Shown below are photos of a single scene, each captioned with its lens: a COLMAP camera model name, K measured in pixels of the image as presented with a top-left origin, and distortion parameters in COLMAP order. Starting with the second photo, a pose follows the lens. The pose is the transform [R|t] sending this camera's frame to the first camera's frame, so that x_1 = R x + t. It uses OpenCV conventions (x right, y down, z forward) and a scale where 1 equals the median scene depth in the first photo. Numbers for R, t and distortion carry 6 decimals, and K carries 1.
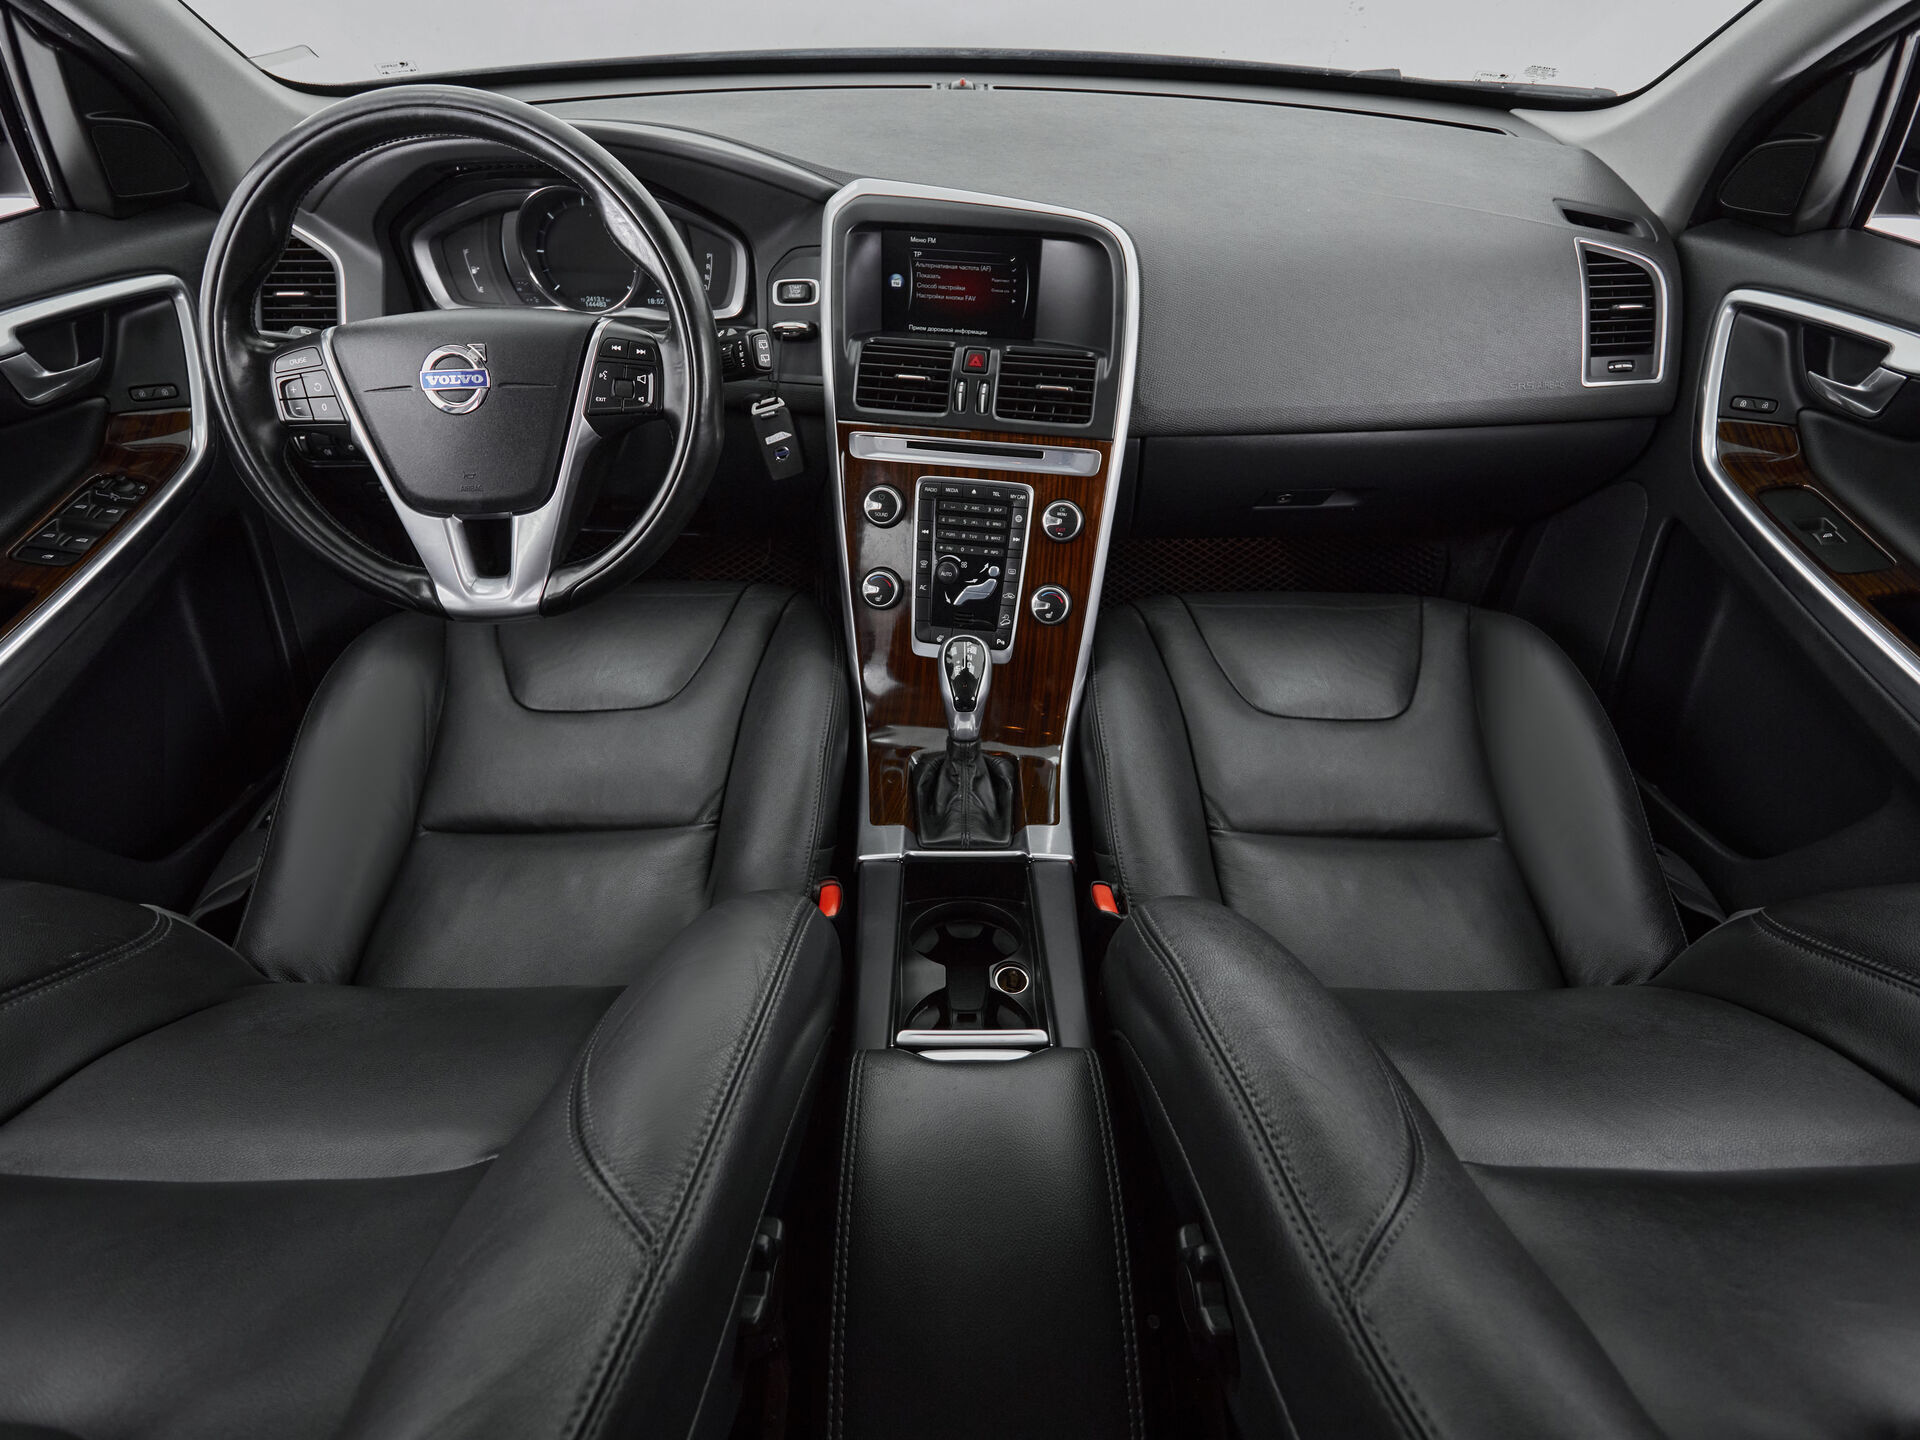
lens RADIAL K [[985.3, 0, 948.6], [0, 985.3, 716.0], [0, 0, 1]] dist [-0.002832, -0.000192]
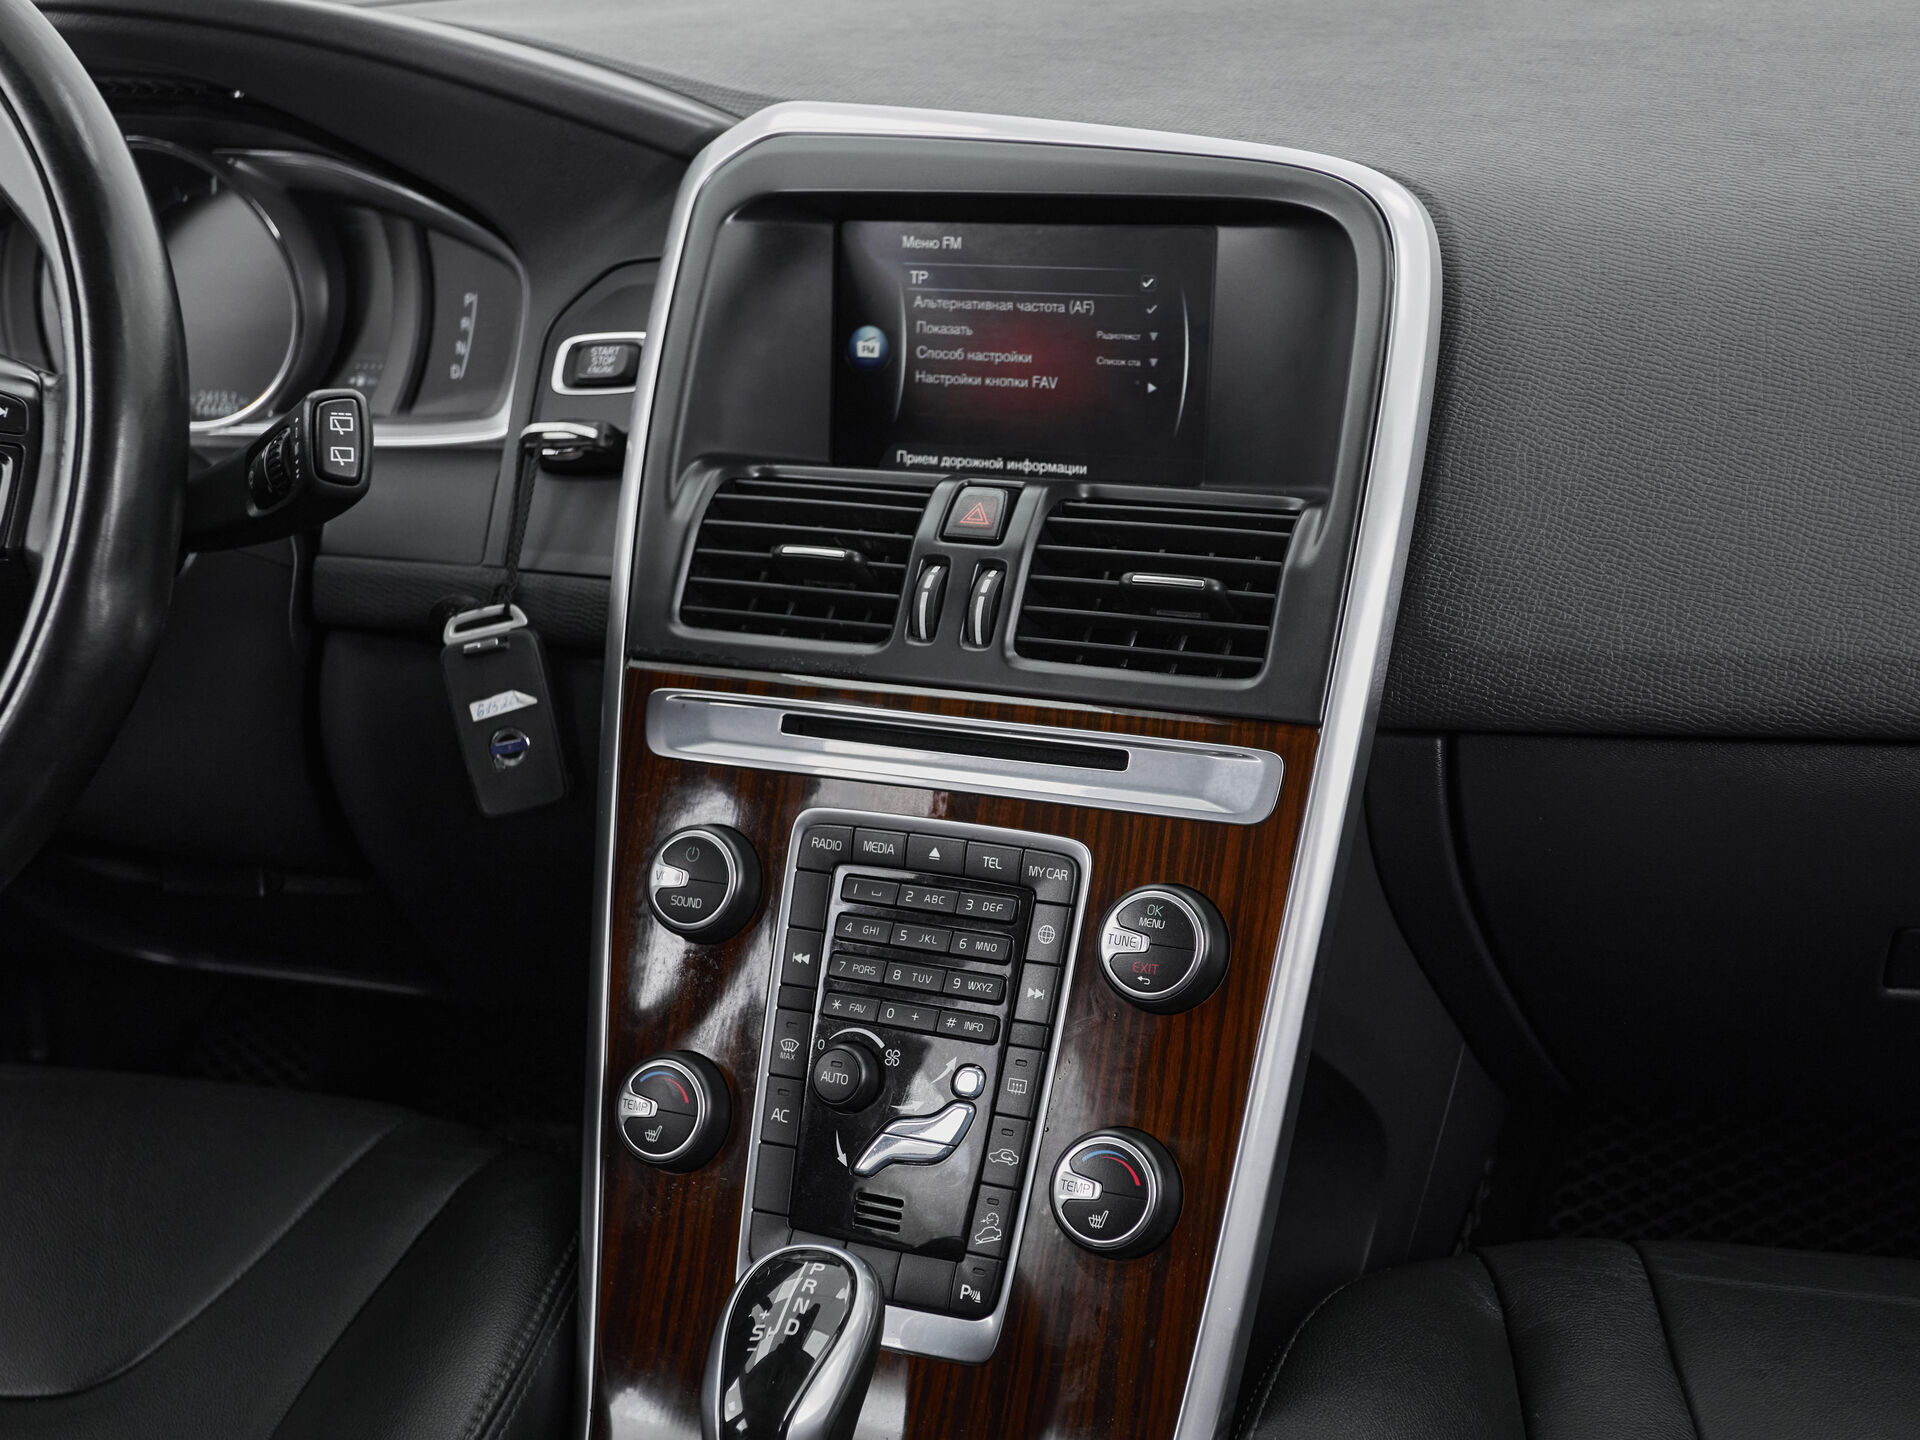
lens RADIAL K [[2633.7, 0, 958.0], [0, 2633.7, 811.2], [0, 0, 1]] dist [0.007146, 0.020008]
pose [[0.953348, 0.047019, -0.298190, 0.311565], [-0.143499, 0.939640, -0.310619, 0.049082], [0.265586, 0.338918, 0.902551, 0.145424]]
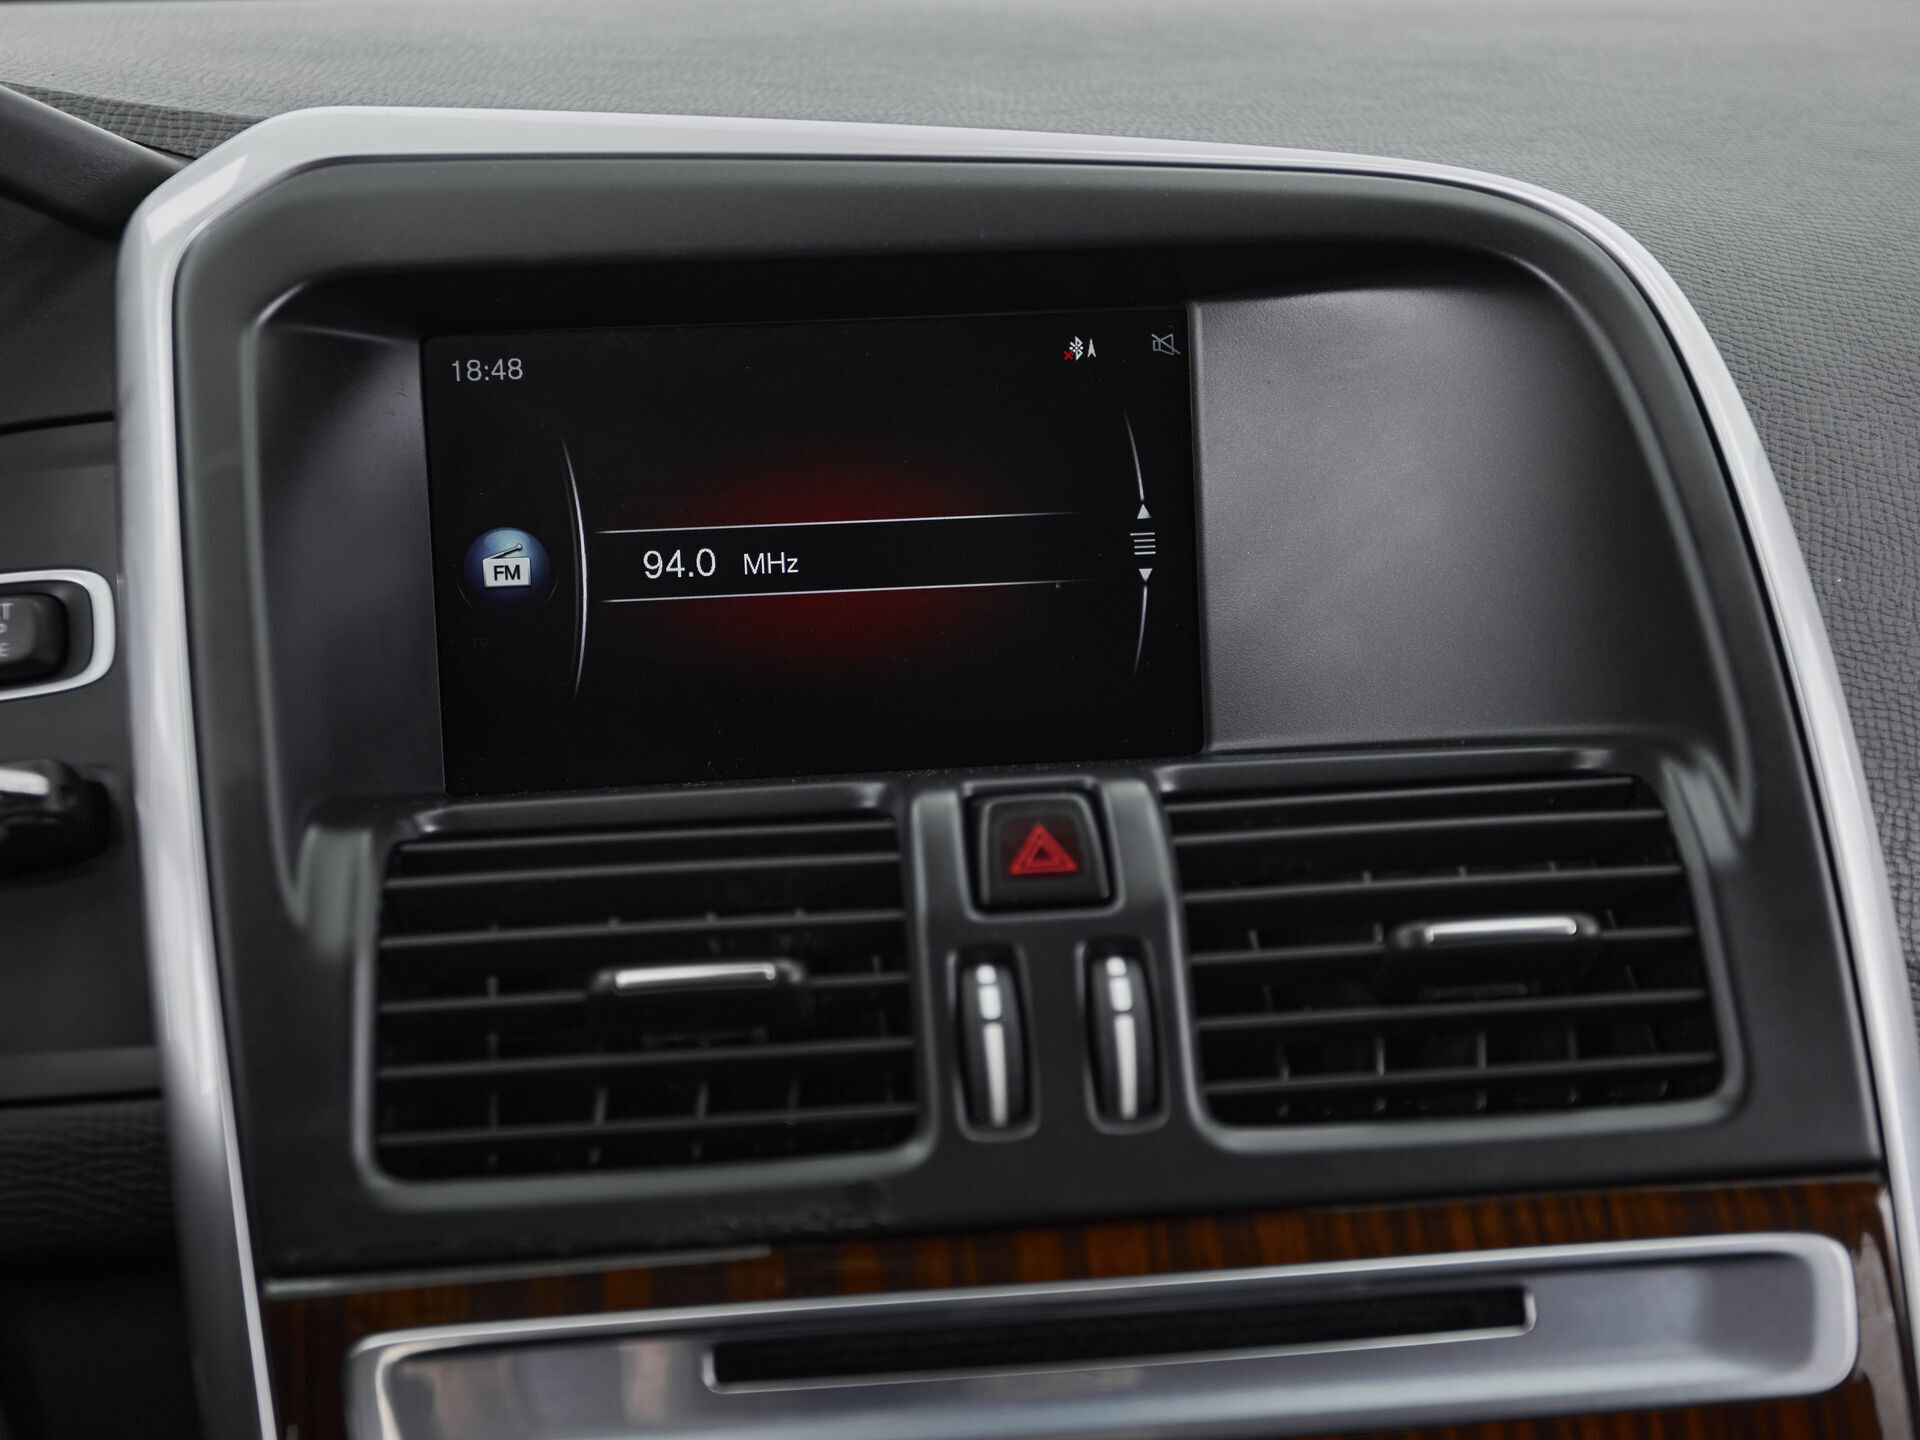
lens RADIAL K [[2368.7, 0, 929.9], [0, 2368.7, 718.2], [0, 0, 1]] dist [0.001158, 0.022379]
pose [[0.970151, -0.099302, 0.221238, -0.083858], [0.187499, 0.885733, -0.424643, -0.195959], [-0.153790, 0.453450, 0.877913, 0.596265]]
